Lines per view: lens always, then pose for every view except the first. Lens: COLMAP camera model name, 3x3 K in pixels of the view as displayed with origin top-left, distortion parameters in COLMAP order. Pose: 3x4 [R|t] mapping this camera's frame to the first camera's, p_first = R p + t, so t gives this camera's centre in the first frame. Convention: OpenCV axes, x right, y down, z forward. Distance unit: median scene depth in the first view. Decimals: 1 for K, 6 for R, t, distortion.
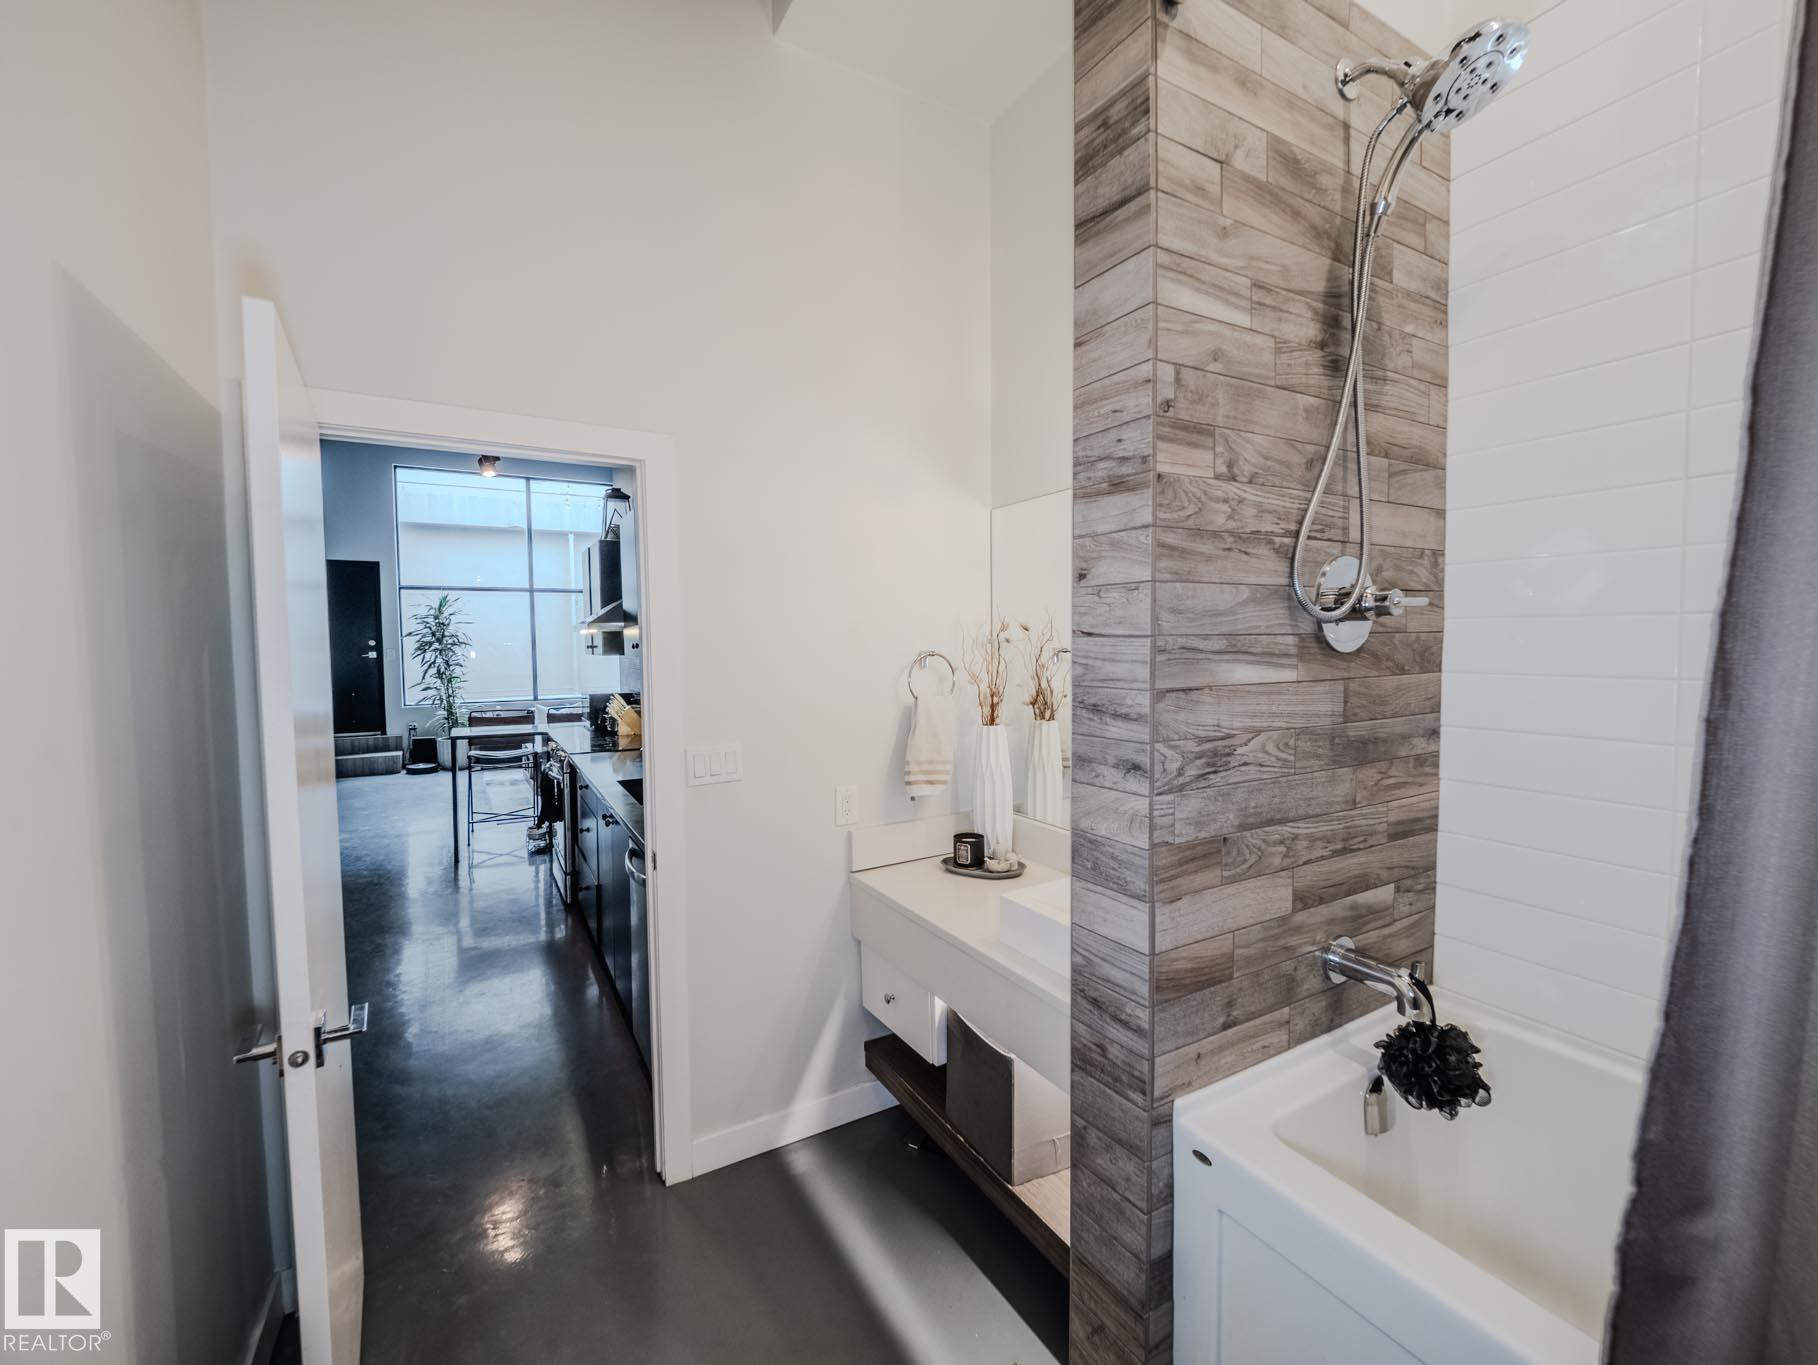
lens RADIAL K [[756.3, 0, 904.8], [0, 756.3, 673.4], [0, 0, 1]] dist [0.000947, -0.005363]
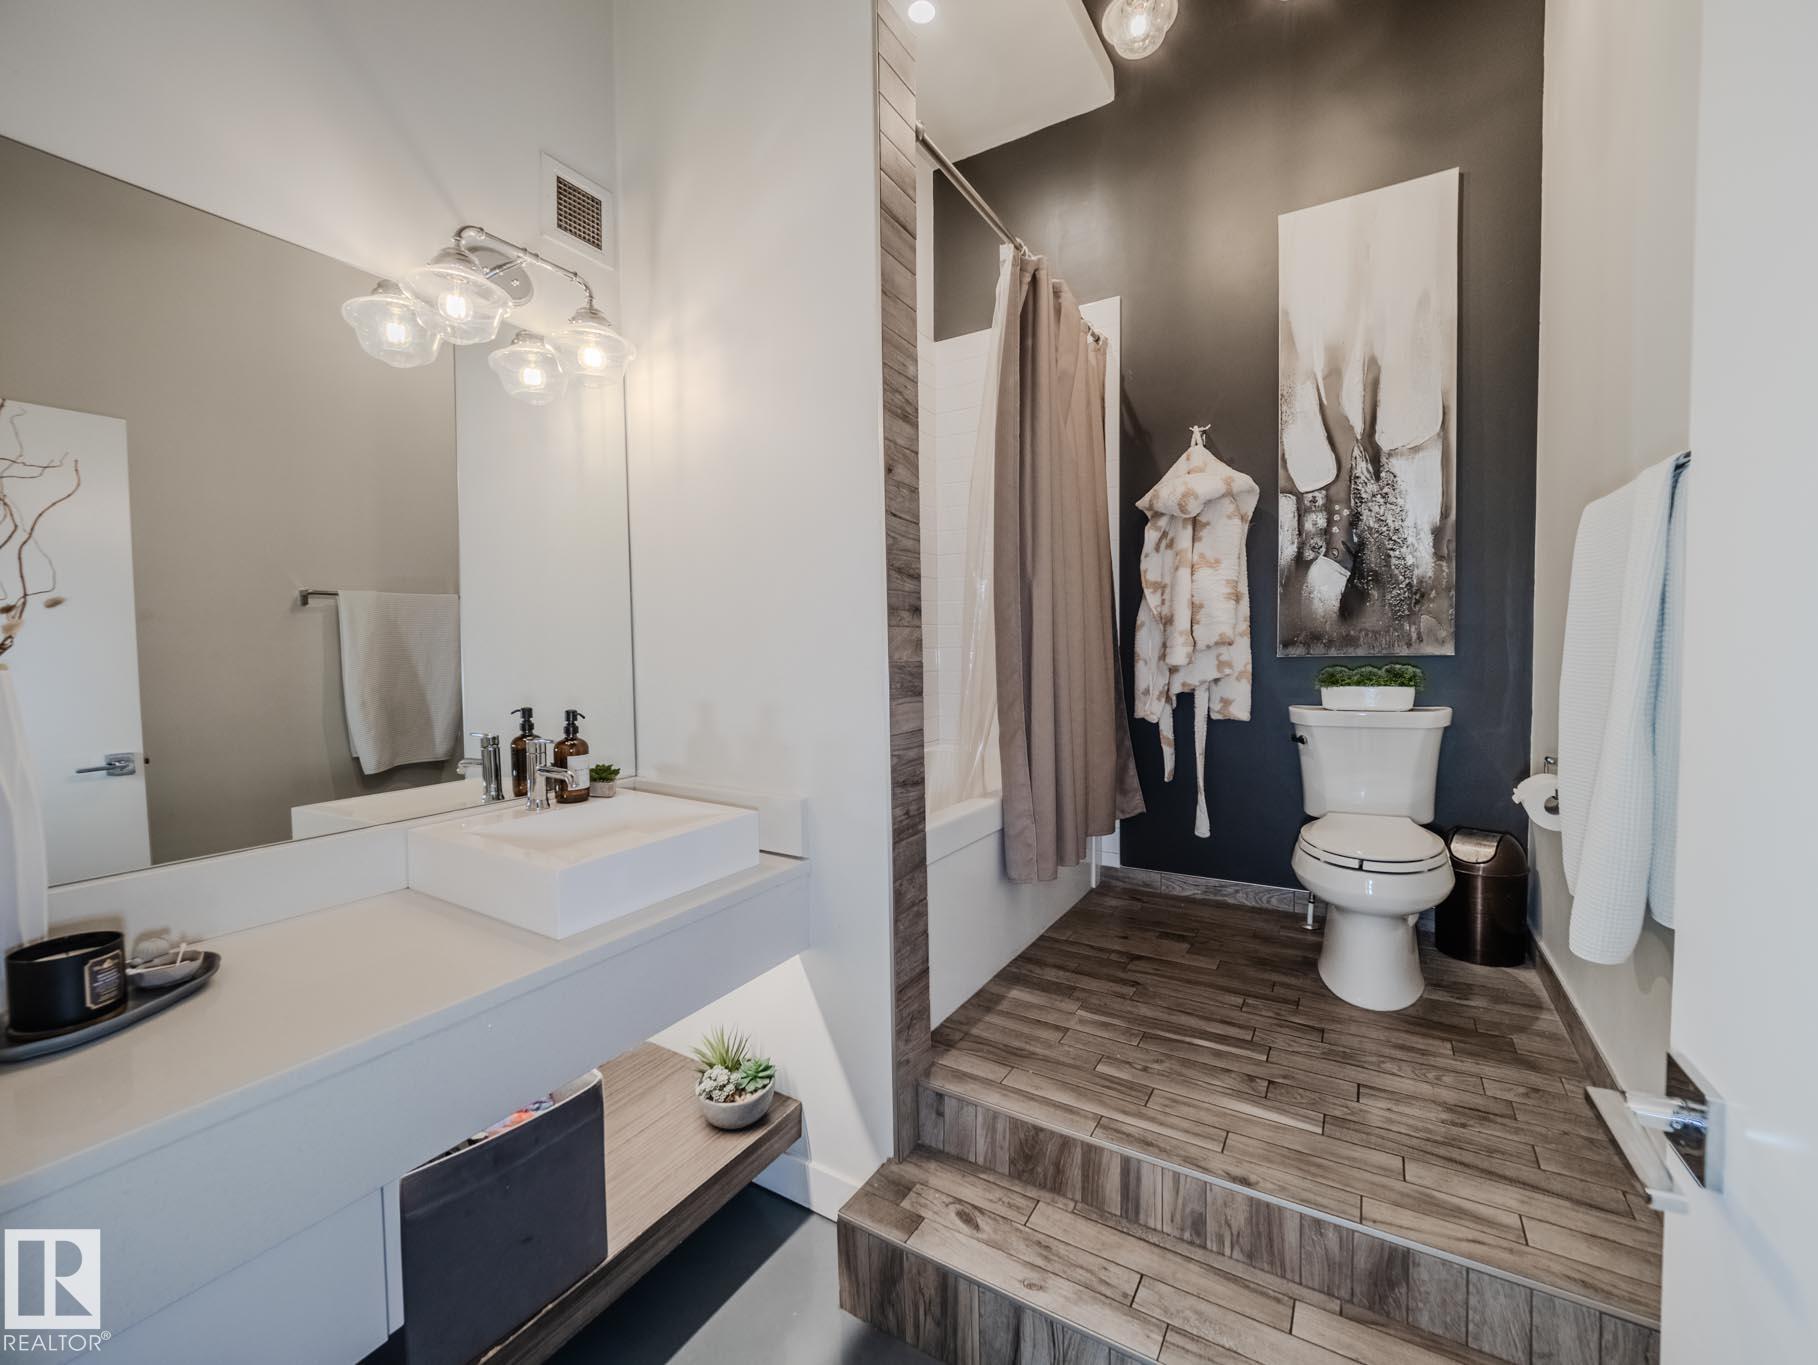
lens RADIAL K [[756.3, 0, 897.8], [0, 756.3, 698.6], [0, 0, 1]] dist [0.000947, -0.005363]
pose [[-0.471523, -0.032823, 0.881243, -0.970503], [0.064563, 0.995340, 0.071618, 0.180152], [-0.879487, 0.090665, -0.467207, 1.657859]]
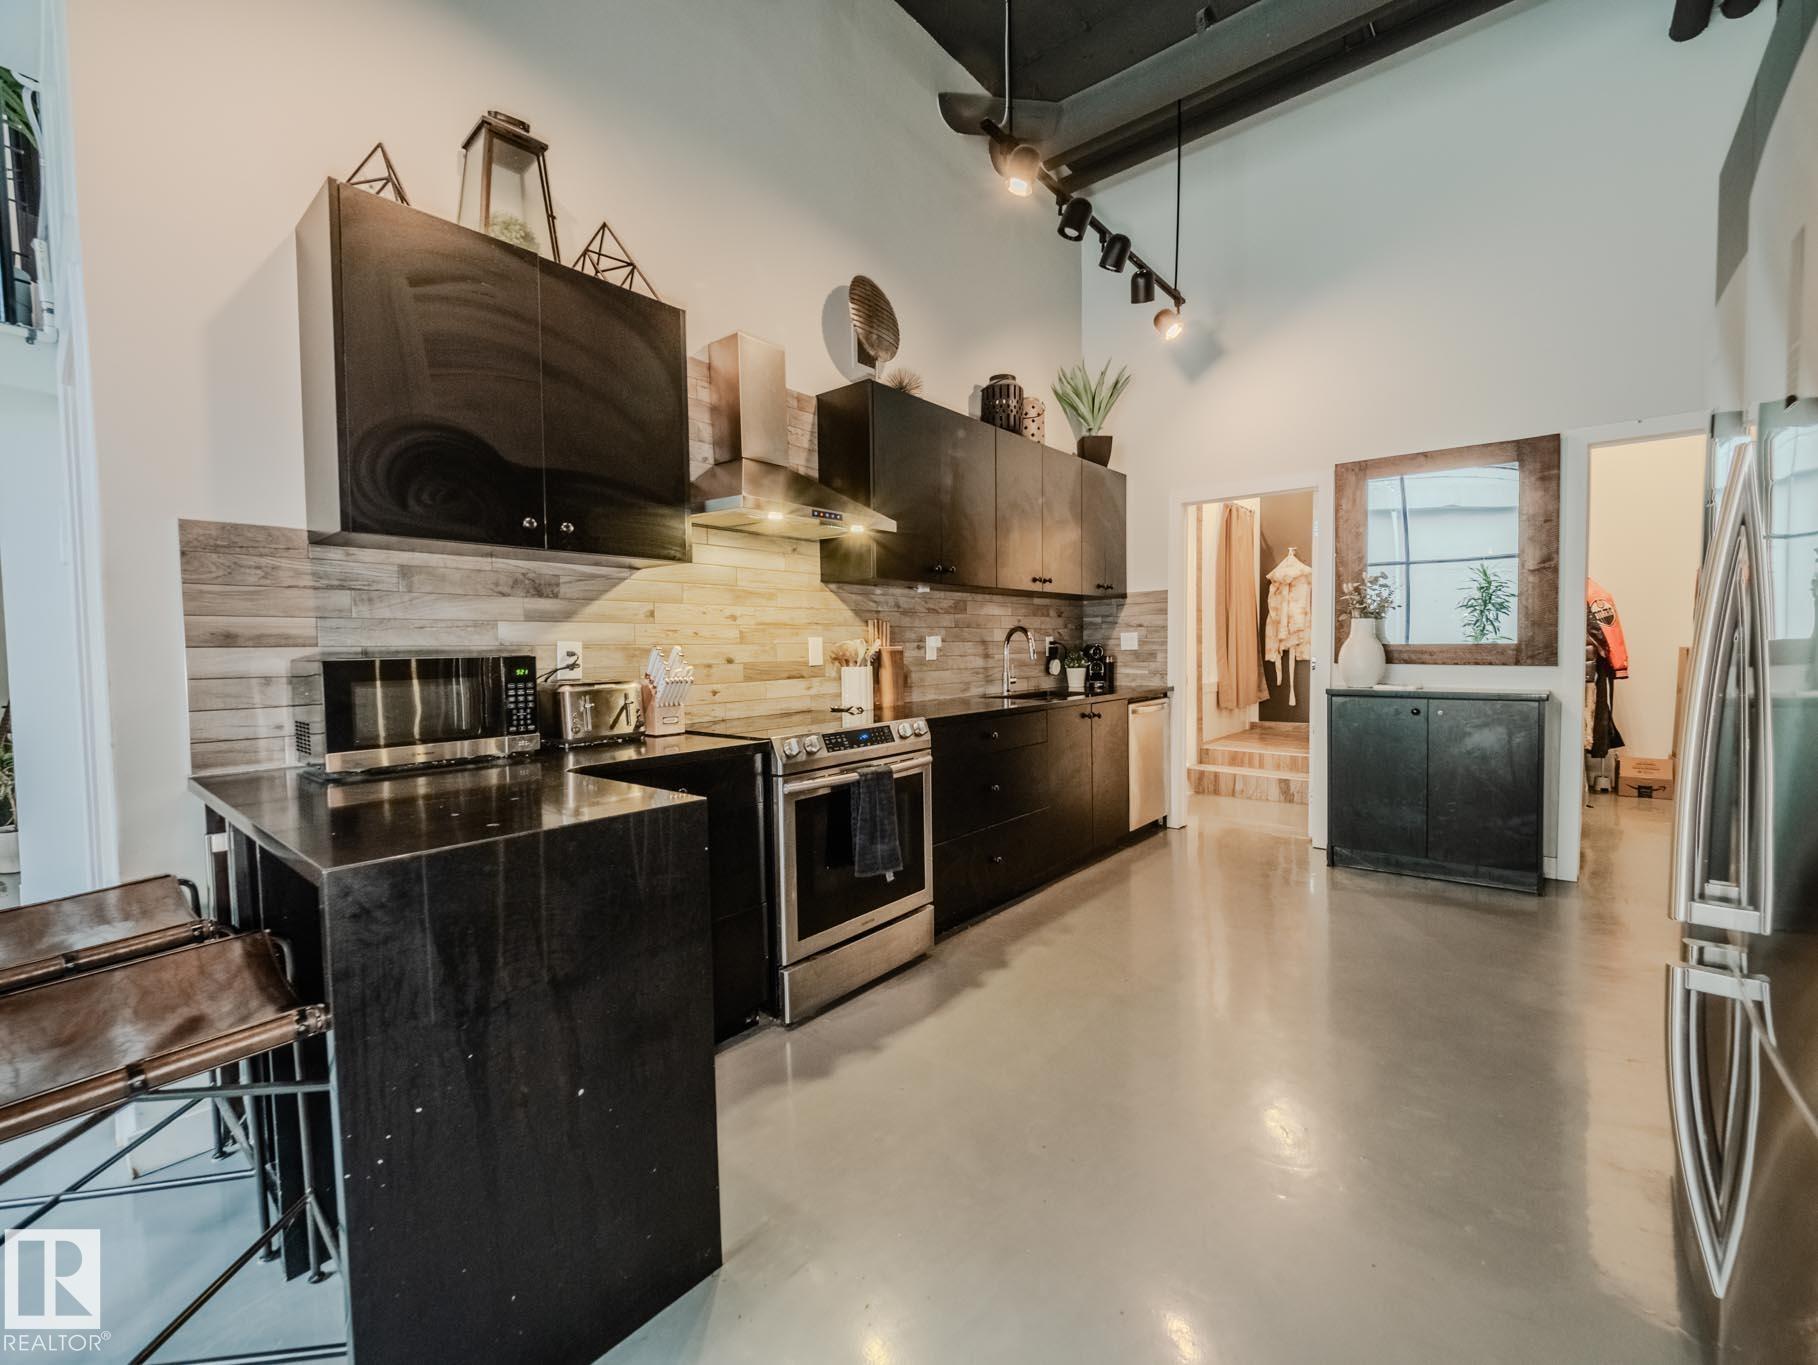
lens RADIAL K [[756.3, 0, 910.1], [0, 756.3, 684.5], [0, 0, 1]] dist [0.000947, -0.005363]
pose [[-0.339016, -0.028993, 0.940334, -3.955292], [0.061122, 0.996734, 0.052768, 0.162121], [-0.938793, 0.075364, -0.336137, 4.606605]]
